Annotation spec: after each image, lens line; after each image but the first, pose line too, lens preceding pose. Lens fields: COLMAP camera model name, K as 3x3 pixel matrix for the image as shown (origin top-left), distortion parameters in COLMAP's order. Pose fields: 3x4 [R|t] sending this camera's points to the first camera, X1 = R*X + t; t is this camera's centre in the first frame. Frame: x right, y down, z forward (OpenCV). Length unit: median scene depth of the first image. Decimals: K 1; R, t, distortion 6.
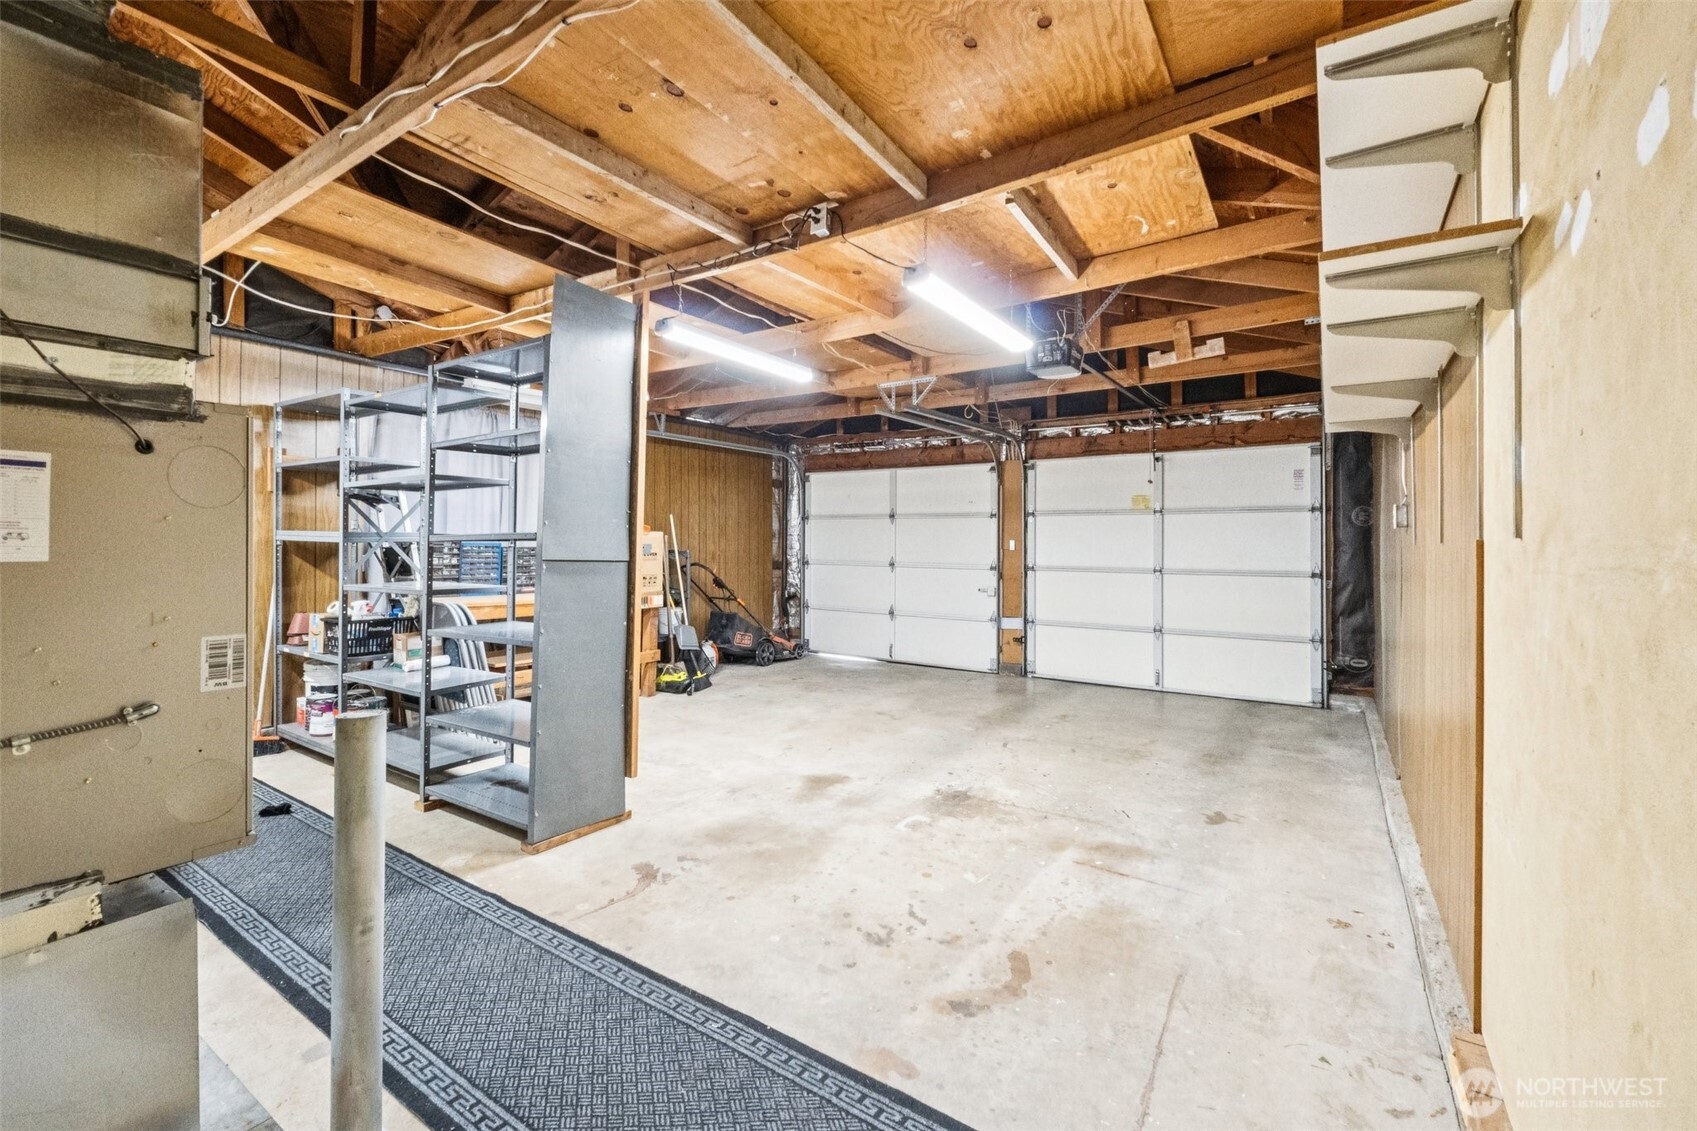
lens RADIAL K [[715.4, 0, 842.5], [0, 715.4, 536.6], [0, 0, 1]] dist [-0.019439, -0.000060]
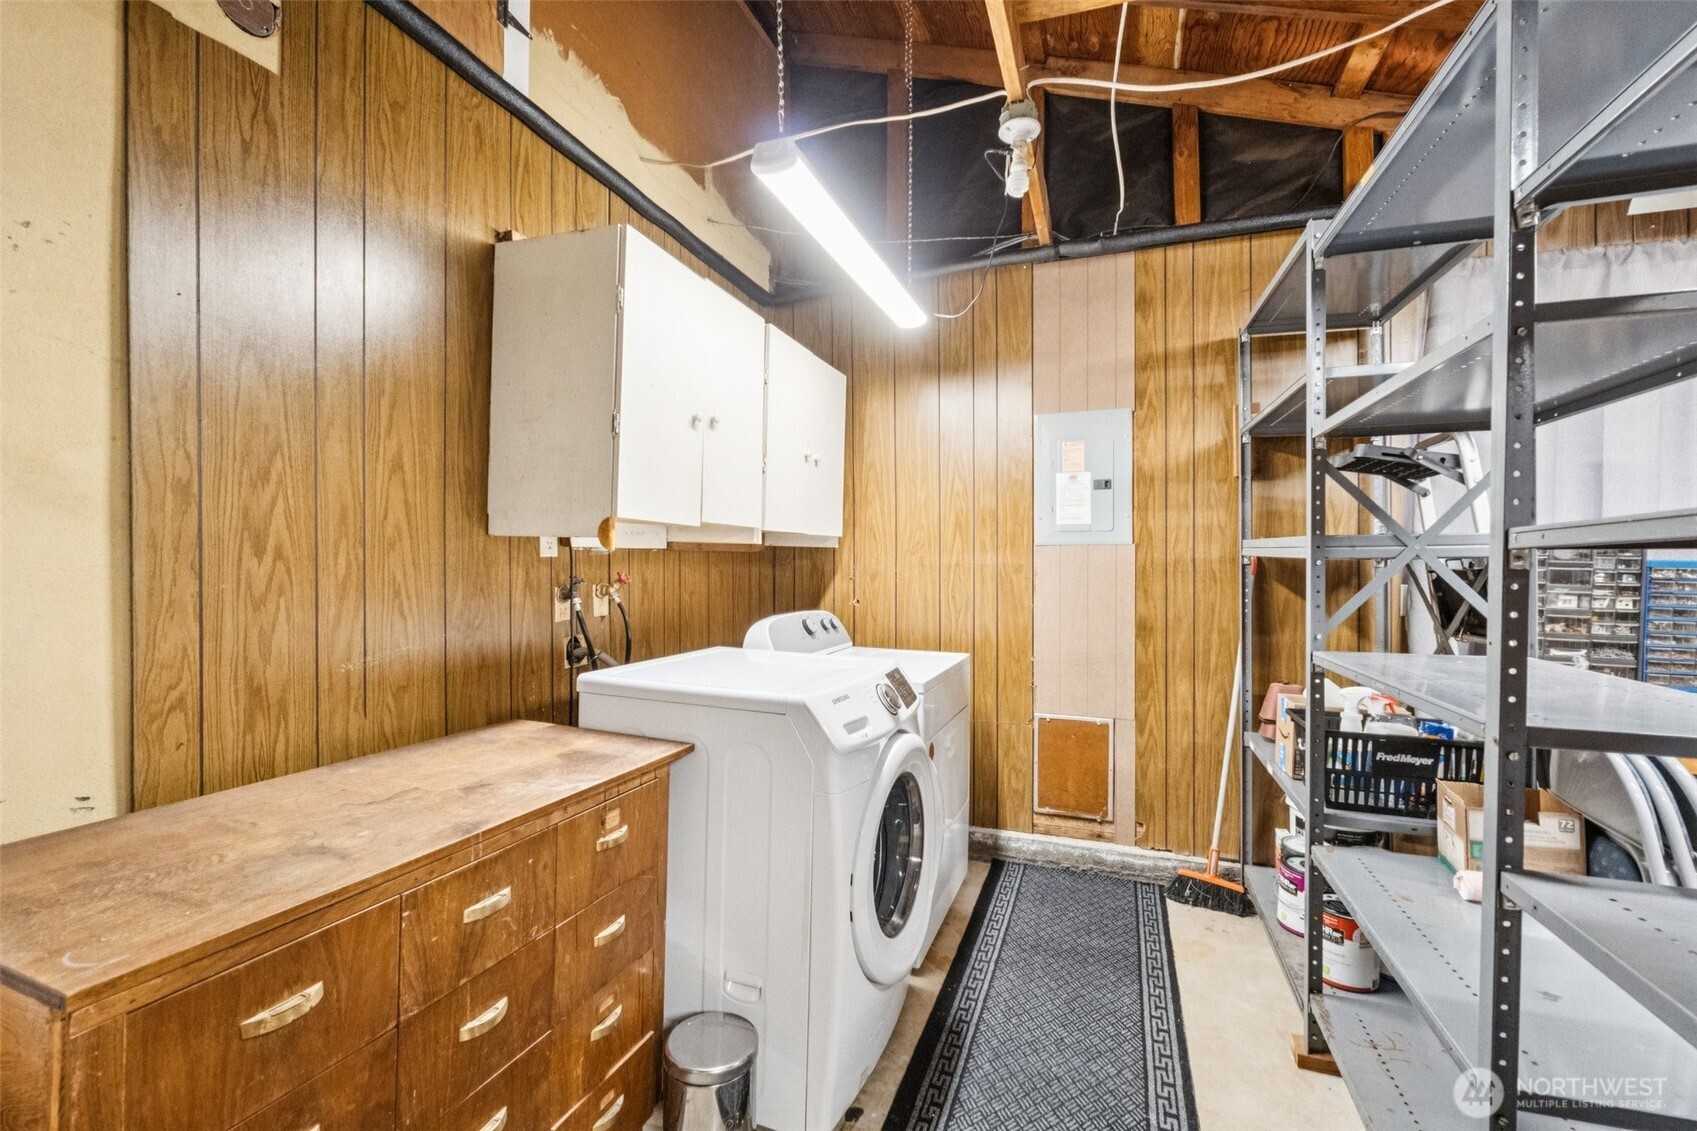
lens RADIAL K [[715.4, 0, 842.4], [0, 715.4, 559.3], [0, 0, 1]] dist [-0.019439, -0.000060]
pose [[0.229439, -0.003697, -0.973316, -0.289090], [0.005372, 0.999982, -0.002532, 0.007293], [0.973308, -0.004647, 0.229454, 0.525876]]
